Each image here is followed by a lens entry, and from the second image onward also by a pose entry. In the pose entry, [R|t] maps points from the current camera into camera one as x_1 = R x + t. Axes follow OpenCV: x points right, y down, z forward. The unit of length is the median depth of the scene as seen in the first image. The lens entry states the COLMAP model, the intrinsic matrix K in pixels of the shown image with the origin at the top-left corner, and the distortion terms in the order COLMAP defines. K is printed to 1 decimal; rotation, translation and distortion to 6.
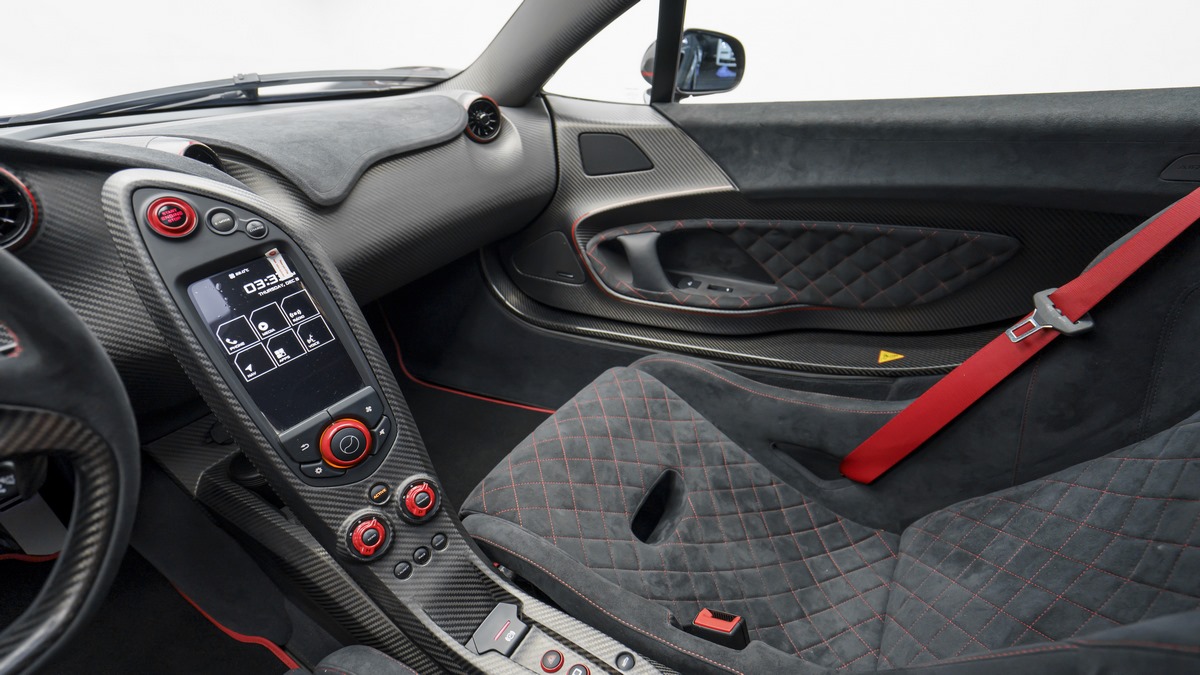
lens RADIAL K [[544.3, 0, 600.0], [0, 544.3, 337.5], [0, 0, 1]] dist [-0.002428, -0.000392]
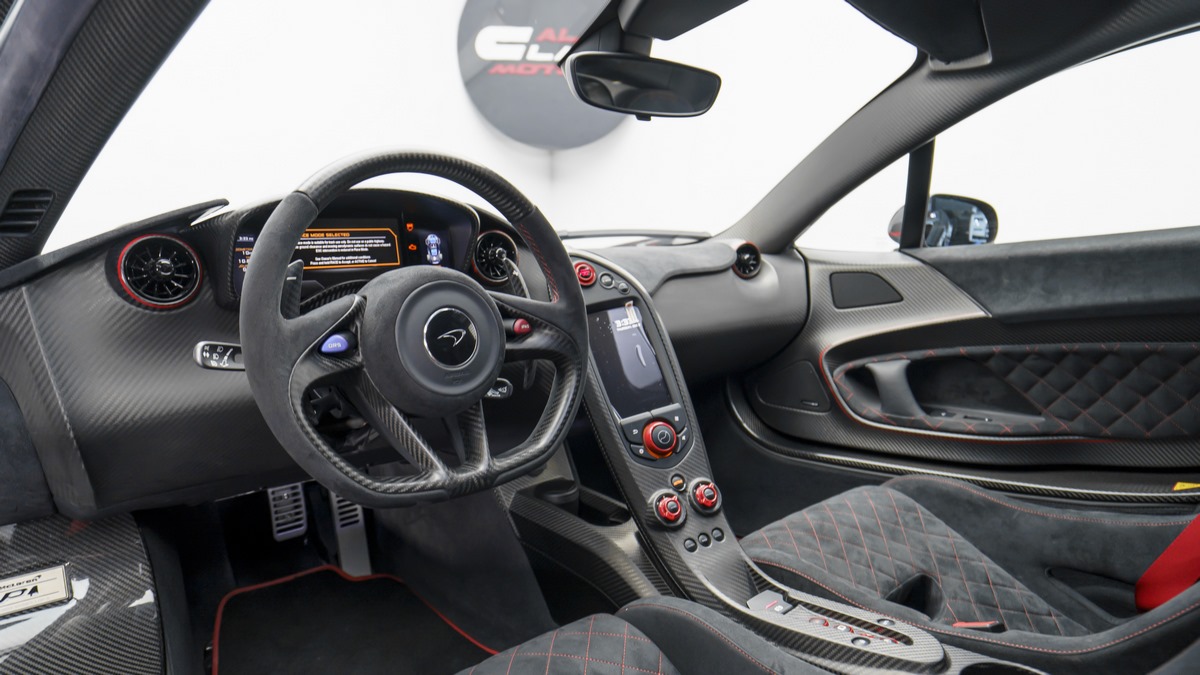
lens RADIAL K [[715.7, 0, 600.0], [0, 715.7, 337.5], [0, 0, 1]] dist [0.021345, 0.000794]
pose [[0.955634, 0.035626, -0.292393, -0.061837], [-0.142594, 0.924543, -0.353393, 0.373848], [0.257740, 0.379408, 0.888605, -0.429179]]
